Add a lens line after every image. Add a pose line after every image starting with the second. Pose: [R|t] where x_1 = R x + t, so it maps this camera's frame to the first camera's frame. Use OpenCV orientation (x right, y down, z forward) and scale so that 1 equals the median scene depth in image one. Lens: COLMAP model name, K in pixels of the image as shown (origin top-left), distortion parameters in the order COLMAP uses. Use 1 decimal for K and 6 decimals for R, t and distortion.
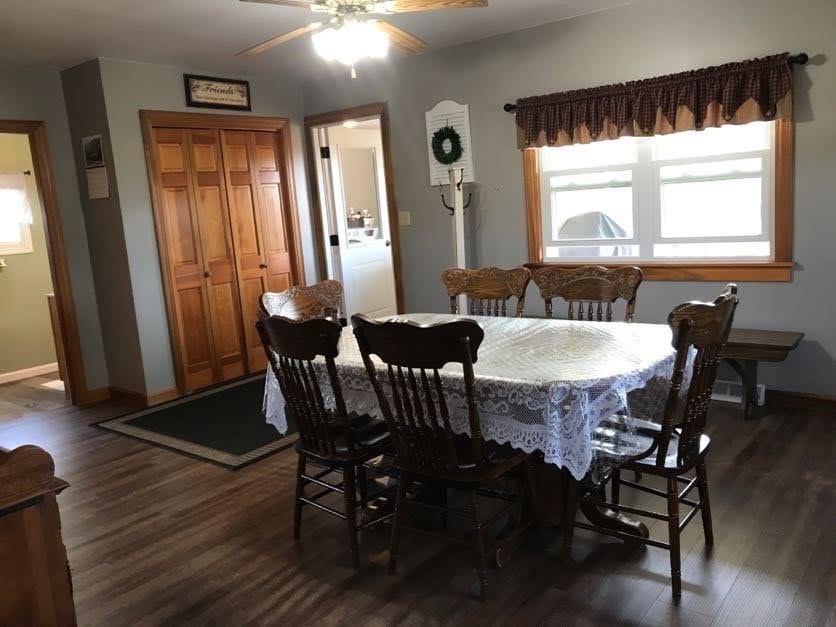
lens RADIAL K [[685.4, 0, 420.3], [0, 685.4, 307.7], [0, 0, 1]] dist [0.026904, -0.014515]
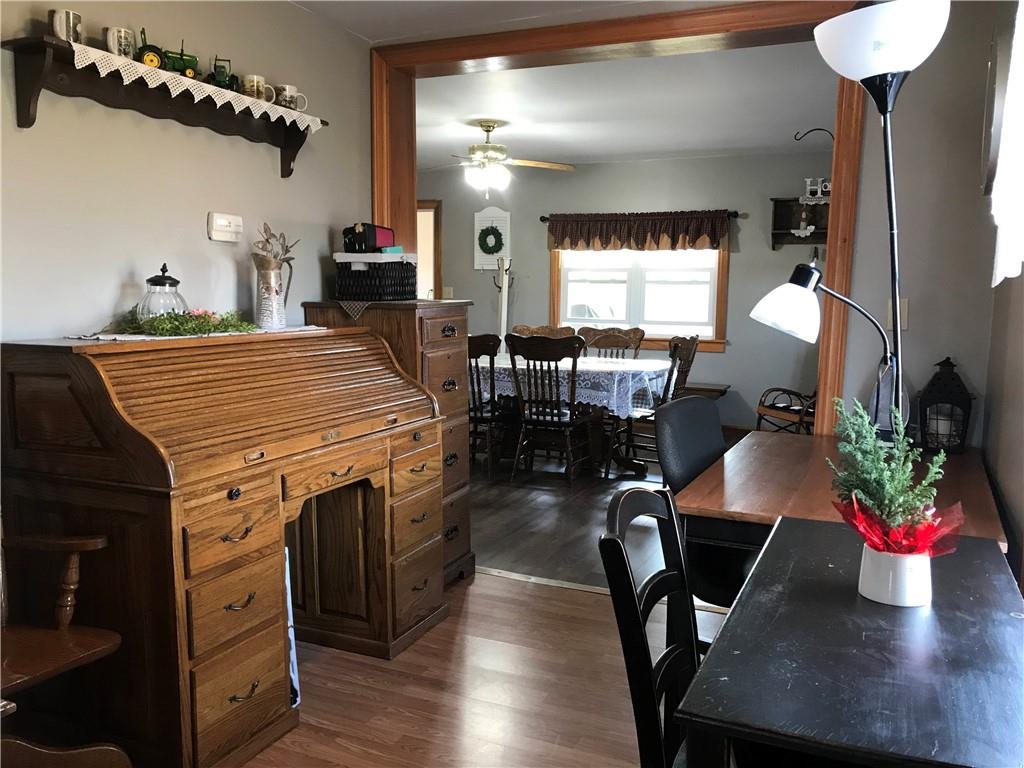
lens RADIAL K [[839.5, 0, 509.2], [0, 839.5, 382.2], [0, 0, 1]] dist [0.026904, -0.014515]
pose [[0.969566, 0.065450, 0.235919, -0.333173], [-0.052543, 0.996779, -0.060593, 0.149603], [-0.239125, 0.046353, 0.969882, -0.638871]]
